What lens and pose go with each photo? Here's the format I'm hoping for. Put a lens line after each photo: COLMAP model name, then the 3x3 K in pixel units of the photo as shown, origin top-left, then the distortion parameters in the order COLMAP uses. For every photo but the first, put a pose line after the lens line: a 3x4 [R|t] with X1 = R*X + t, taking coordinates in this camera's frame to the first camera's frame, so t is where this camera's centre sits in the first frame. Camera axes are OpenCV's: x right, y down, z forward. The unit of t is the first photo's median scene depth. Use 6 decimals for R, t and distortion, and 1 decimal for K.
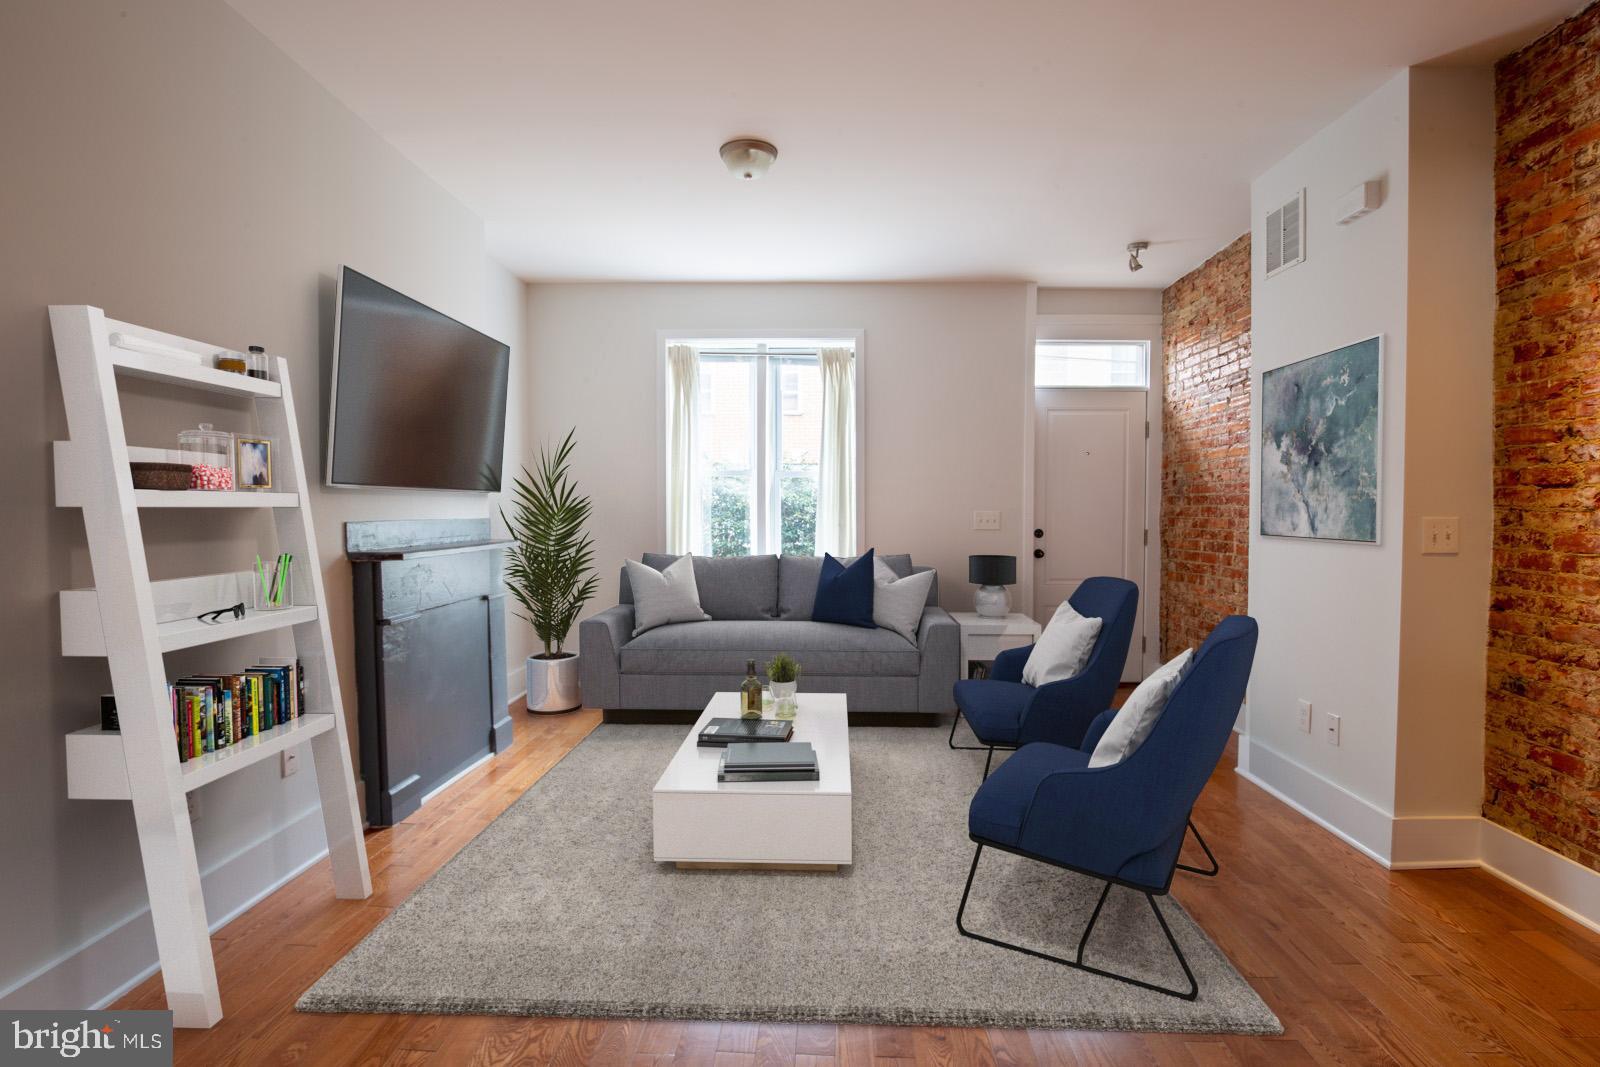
lens RADIAL K [[776.4, 0, 799.7], [0, 776.4, 530.5], [0, 0, 1]] dist [-0.042508, 0.009804]
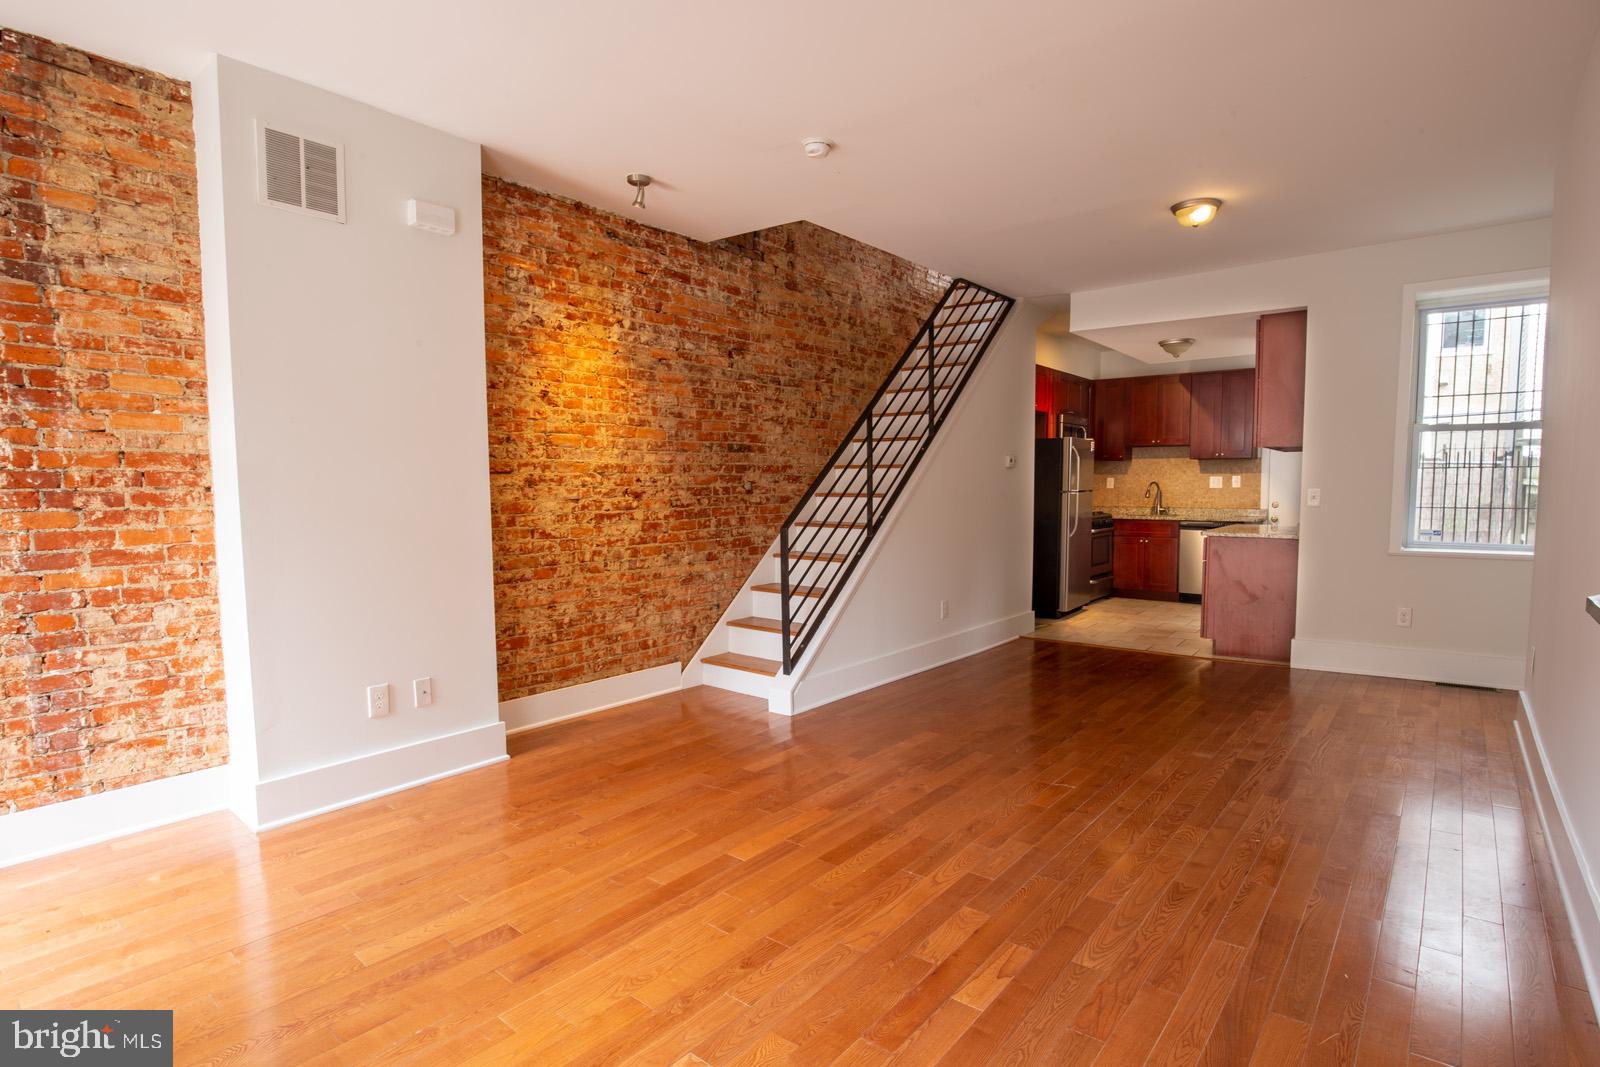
lens RADIAL K [[813.2, 0, 821.9], [0, 813.2, 544.4], [0, 0, 1]] dist [-0.025479, -0.000007]
pose [[-0.816312, -0.039422, 0.576265, -0.472950], [0.022575, 0.994729, 0.100028, -0.057899], [-0.577171, 0.094663, -0.811118, 1.790190]]
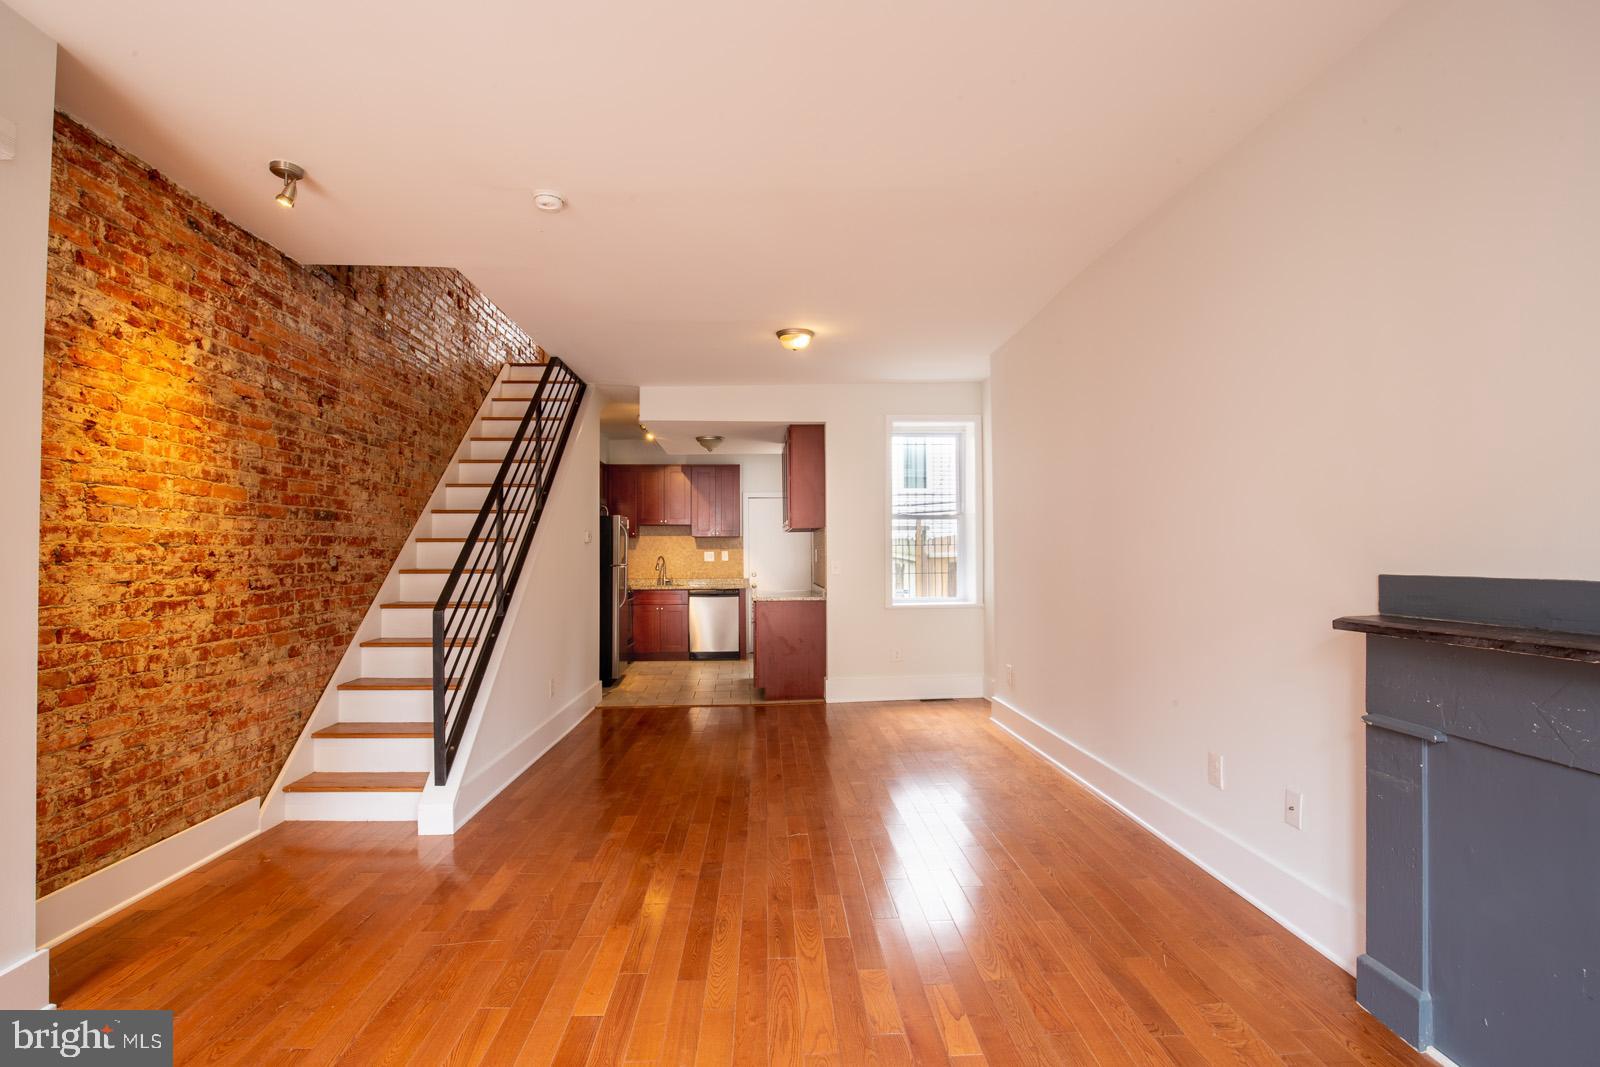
lens RADIAL K [[748.0, 0, 800.0], [0, 748.0, 533.5], [0, 0, 1]] dist [-0.039297, 0.008683]
pose [[-0.994961, 0.004060, -0.100180, 0.060485], [0.003933, 0.999991, 0.001467, -0.060205], [0.100186, 0.001066, -0.994968, 1.833956]]
